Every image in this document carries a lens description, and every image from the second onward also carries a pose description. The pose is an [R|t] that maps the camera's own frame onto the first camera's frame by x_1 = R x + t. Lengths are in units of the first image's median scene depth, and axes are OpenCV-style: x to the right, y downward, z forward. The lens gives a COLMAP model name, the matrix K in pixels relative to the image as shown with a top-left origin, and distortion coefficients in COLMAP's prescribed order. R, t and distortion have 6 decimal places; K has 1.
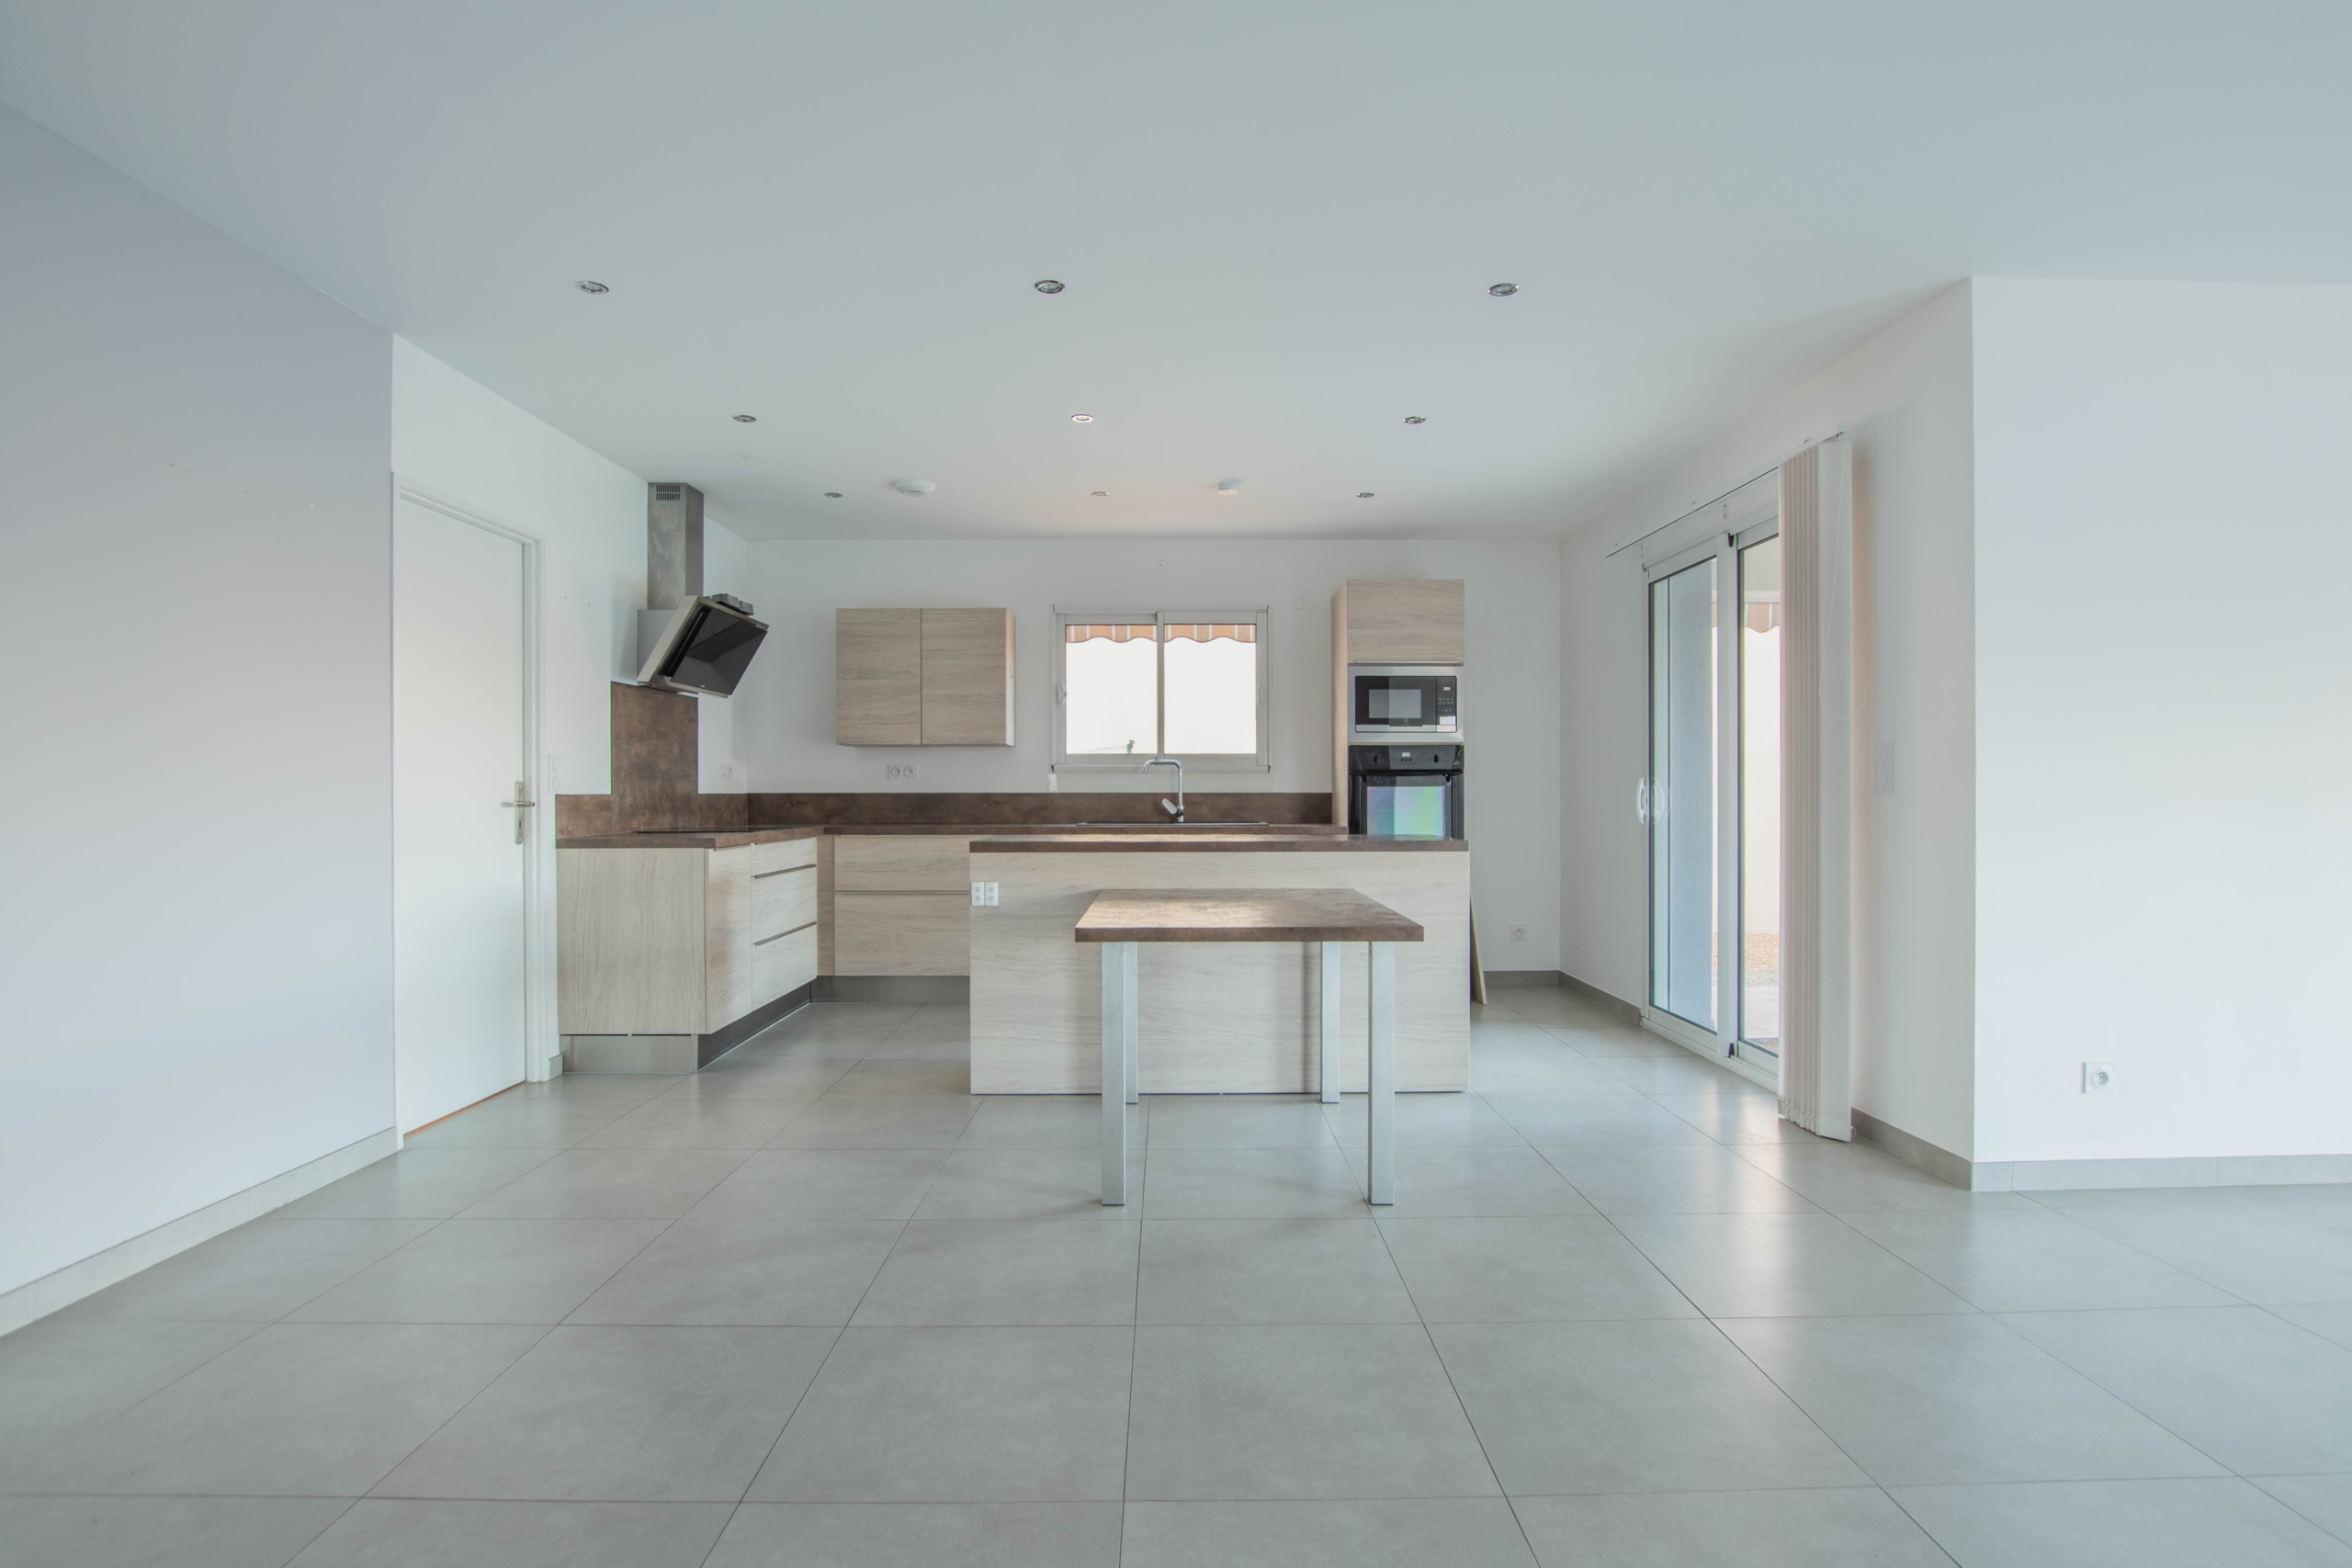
lens RADIAL K [[1160.4, 0, 1180.2], [0, 1160.4, 788.7], [0, 0, 1]] dist [-0.026403, -0.000377]
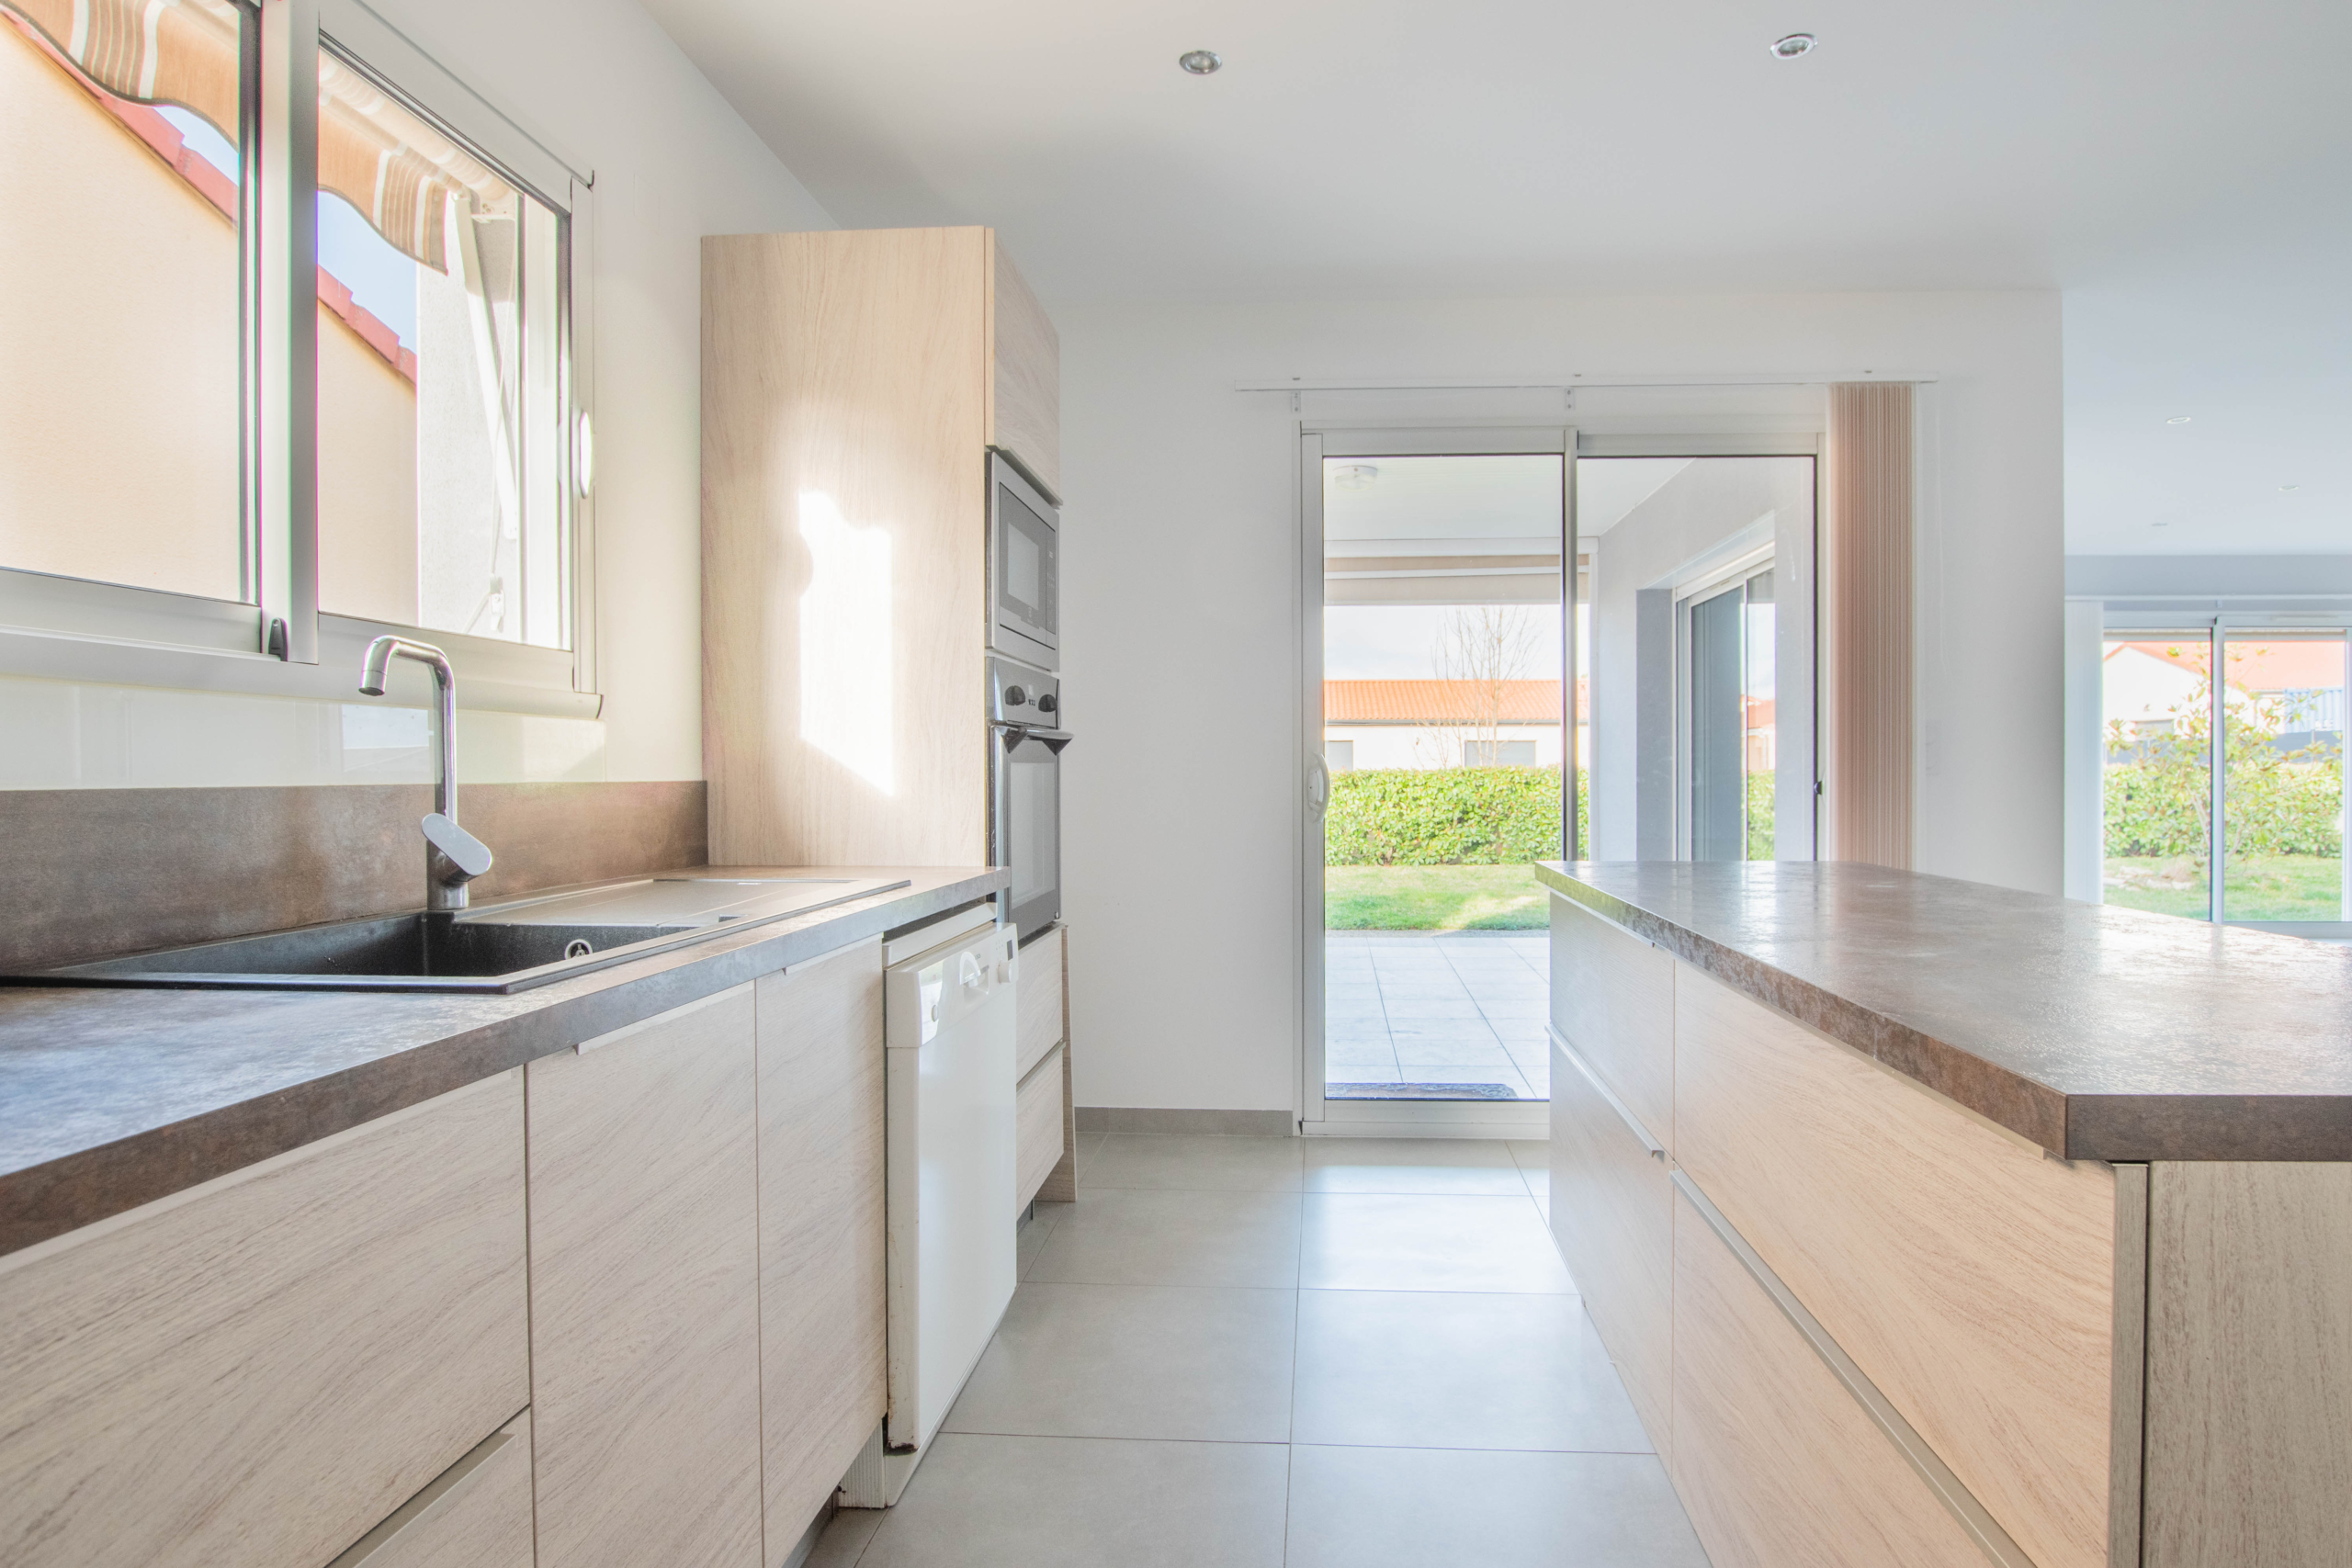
lens RADIAL K [[1215.2, 0, 1246.0], [0, 1215.2, 772.5], [0, 0, 1]] dist [-0.024614, 0.000238]
pose [[0.068515, -0.008444, 0.997614, -0.257060], [0.004043, 0.999958, 0.008187, -0.008258], [-0.997642, 0.003473, 0.068546, 0.938932]]
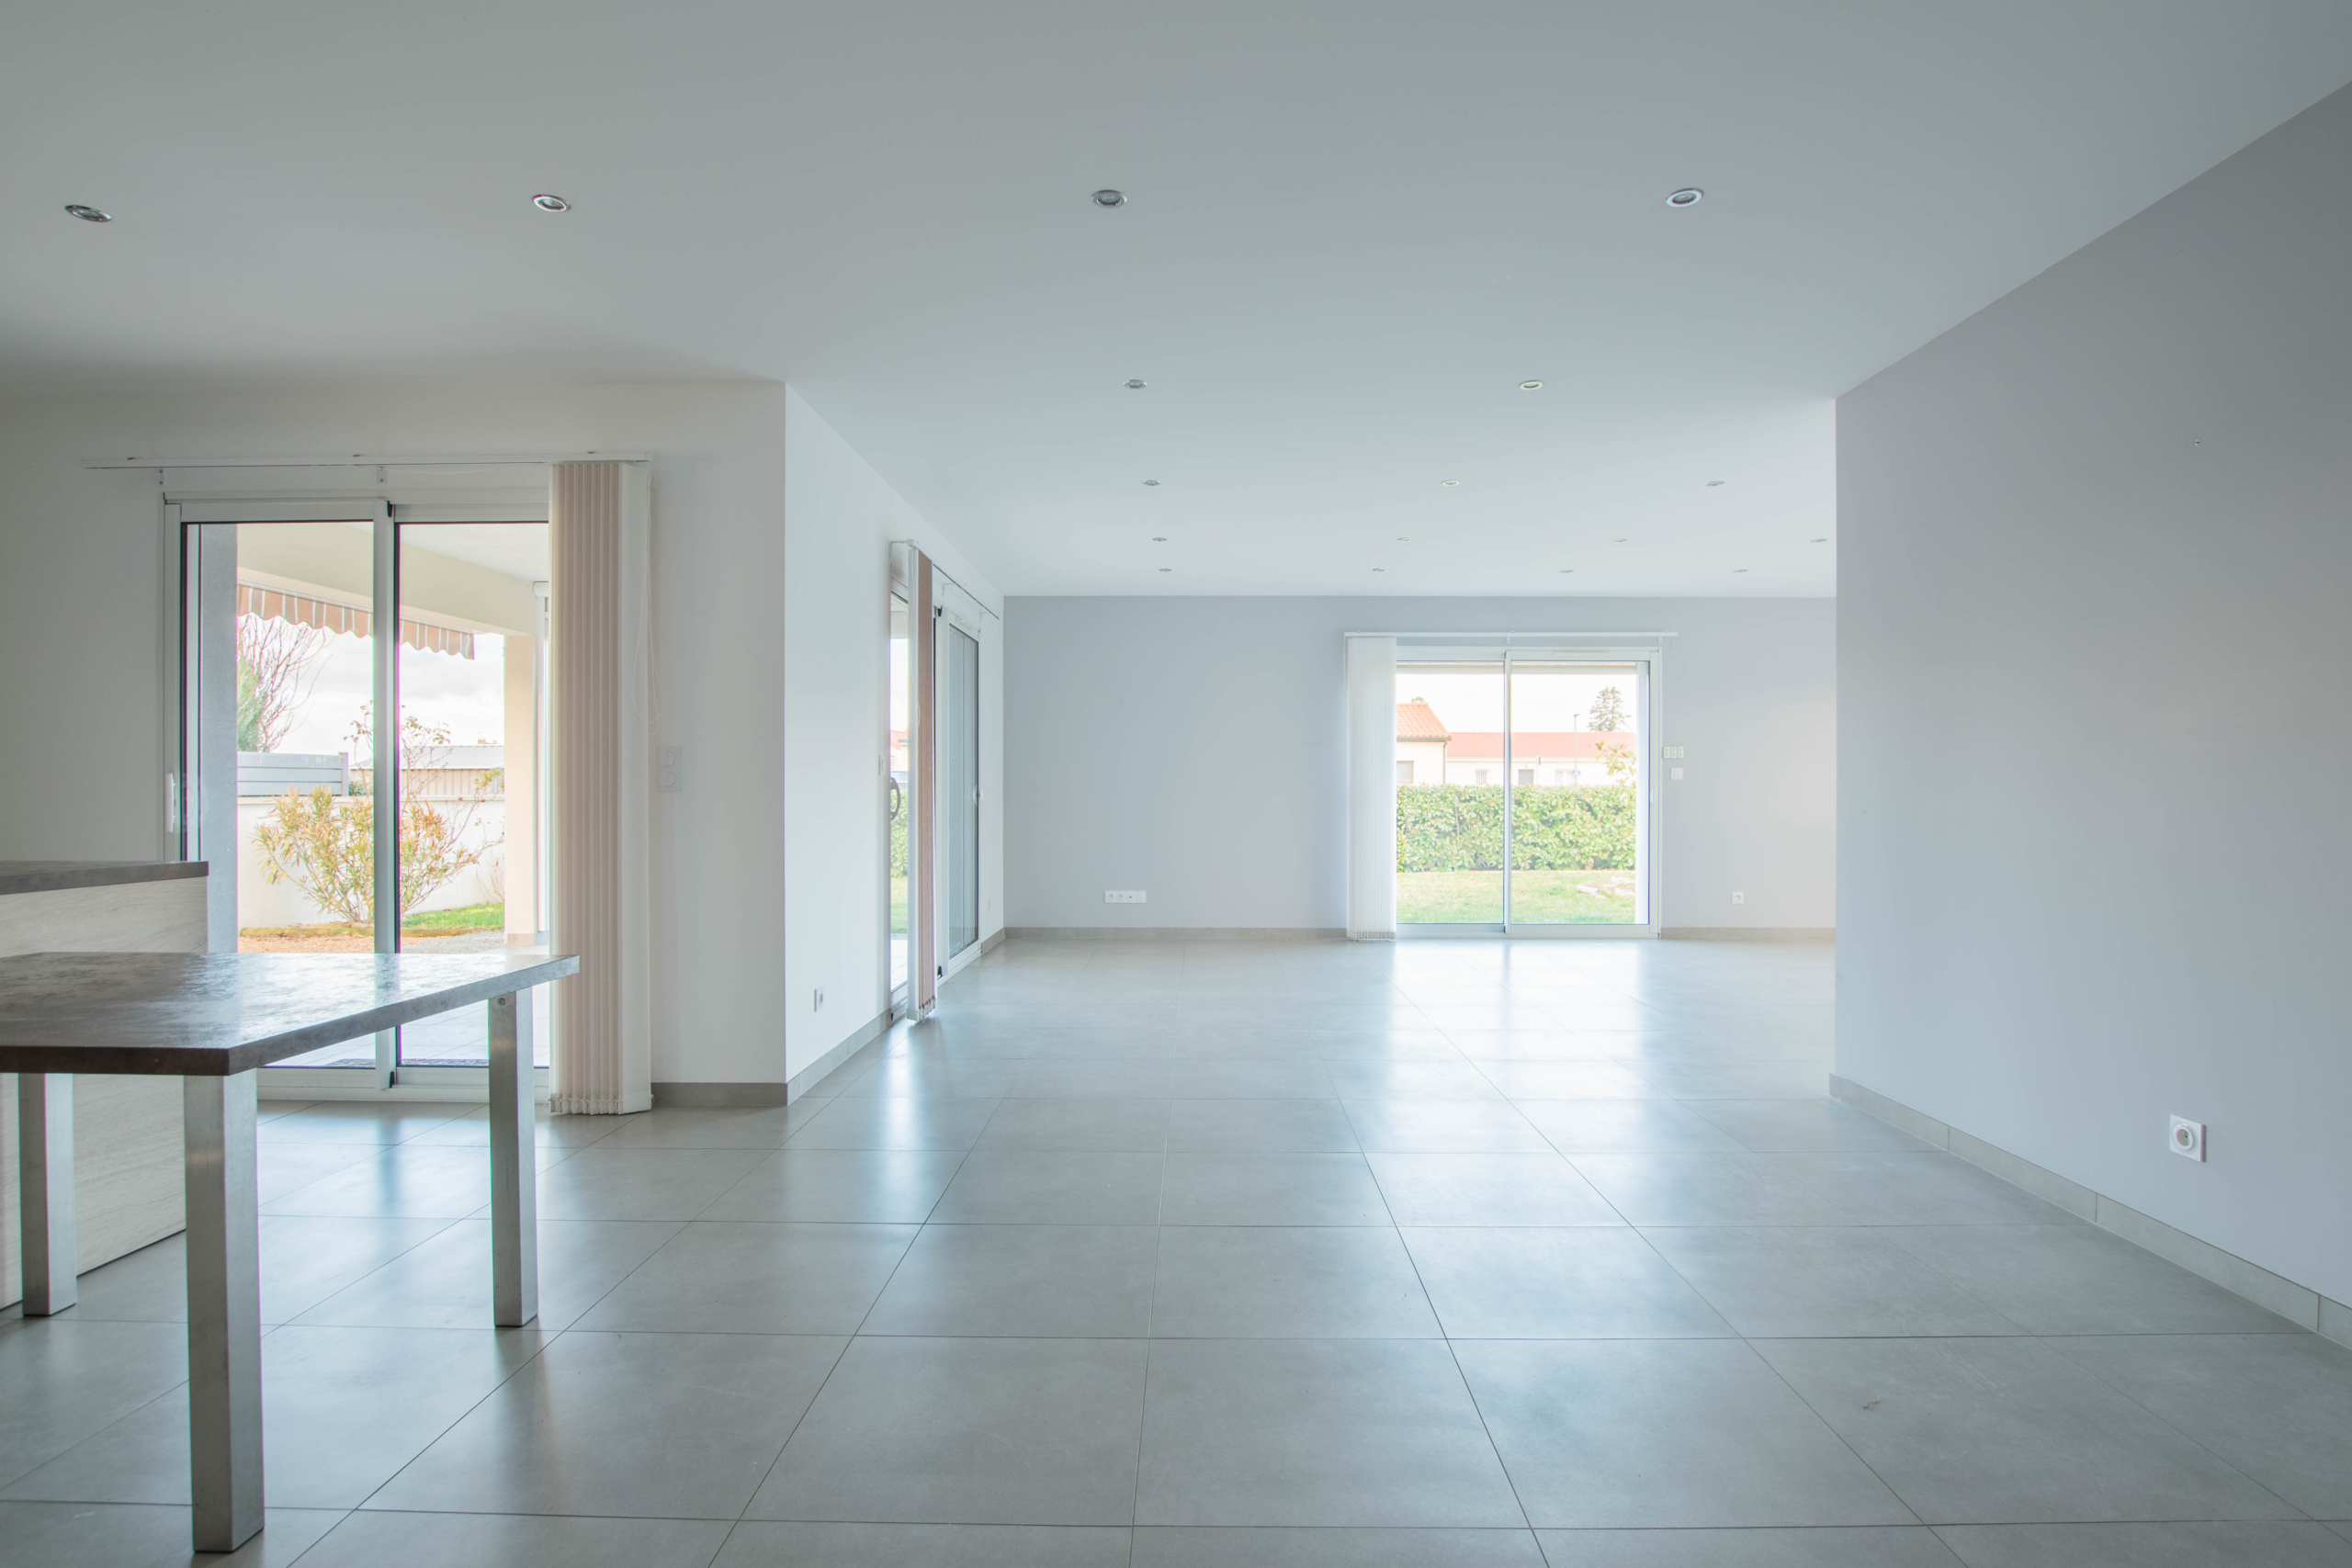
lens RADIAL K [[1160.4, 0, 1180.2], [0, 1160.4, 788.7], [0, 0, 1]] dist [-0.026403, -0.000377]
pose [[0.036297, -0.005435, 0.999326, -0.315829], [0.000198, 0.999985, 0.005431, -0.002958], [-0.999341, 0.000001, 0.036298, 0.289287]]
